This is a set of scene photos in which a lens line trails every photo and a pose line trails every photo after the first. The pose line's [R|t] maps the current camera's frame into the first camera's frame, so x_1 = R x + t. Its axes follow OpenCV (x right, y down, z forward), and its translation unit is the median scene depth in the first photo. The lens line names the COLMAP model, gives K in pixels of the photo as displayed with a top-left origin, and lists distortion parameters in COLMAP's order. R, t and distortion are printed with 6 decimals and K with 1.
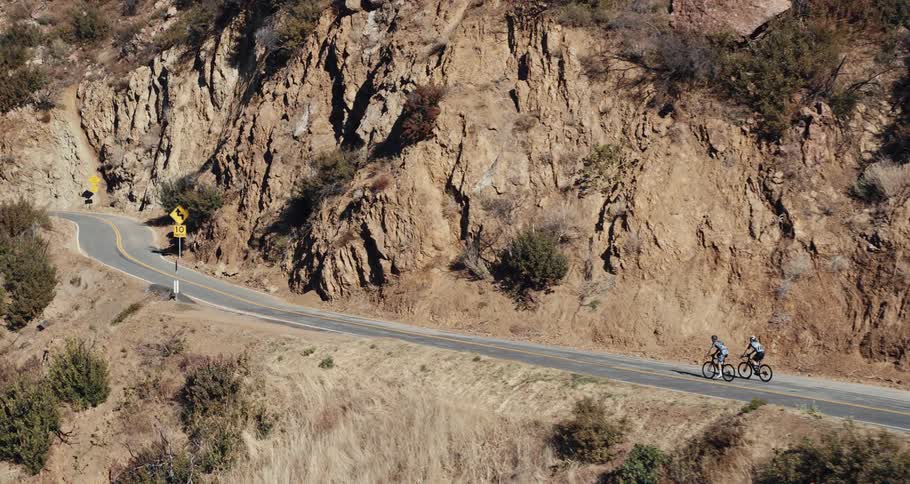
lens RADIAL K [[1921.7, 0, 455.0], [0, 1921.7, 242.0], [0, 0, 1]] dist [-0.037465, -0.229345]
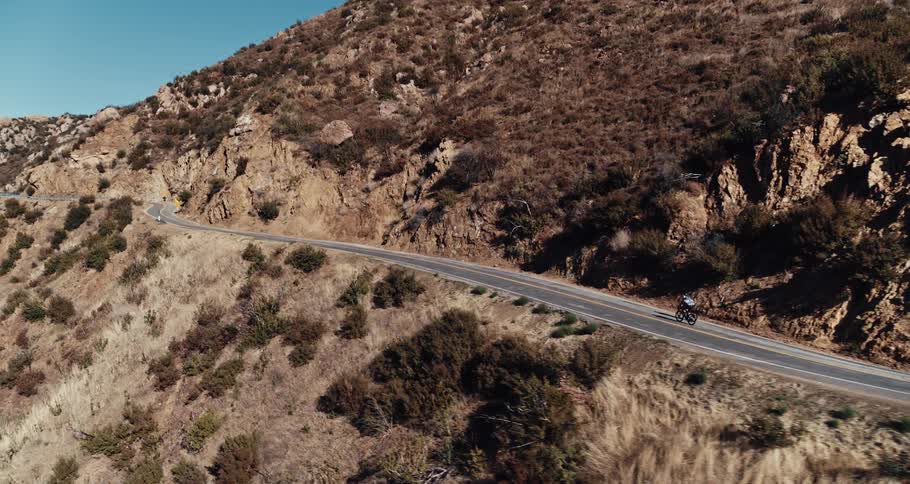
lens RADIAL K [[636.0, 0, 464.4], [0, 636.0, 243.5], [0, 0, 1]] dist [-0.105167, 0.065249]
pose [[0.982810, 0.002985, 0.184595, 0.162685], [-0.007407, 0.999702, 0.023270, 0.037256], [-0.184471, -0.024237, 0.982539, -0.116434]]
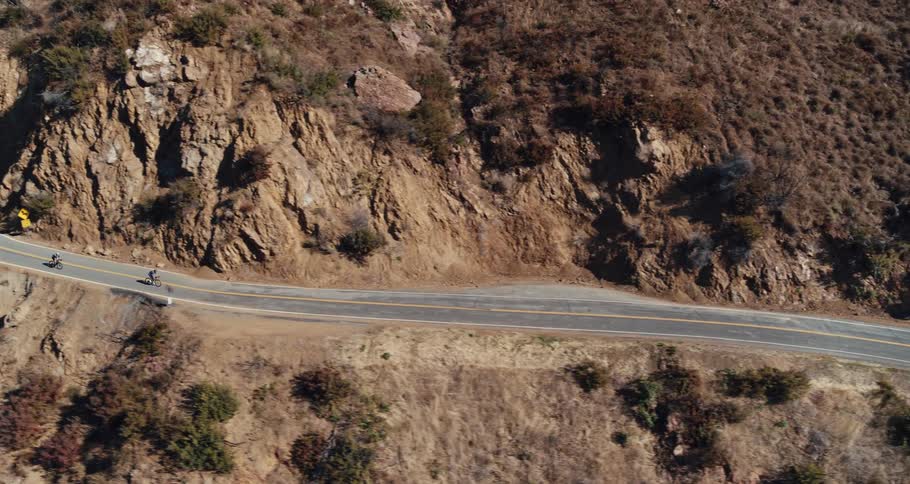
lens RADIAL K [[636.0, 0, 464.4], [0, 636.0, 243.5], [0, 0, 1]] dist [-0.105167, 0.065249]
pose [[0.660436, -0.245967, 0.709453, -0.344568], [0.019894, 0.950227, 0.310924, -0.184690], [-0.750619, -0.191231, 0.632457, 0.472878]]
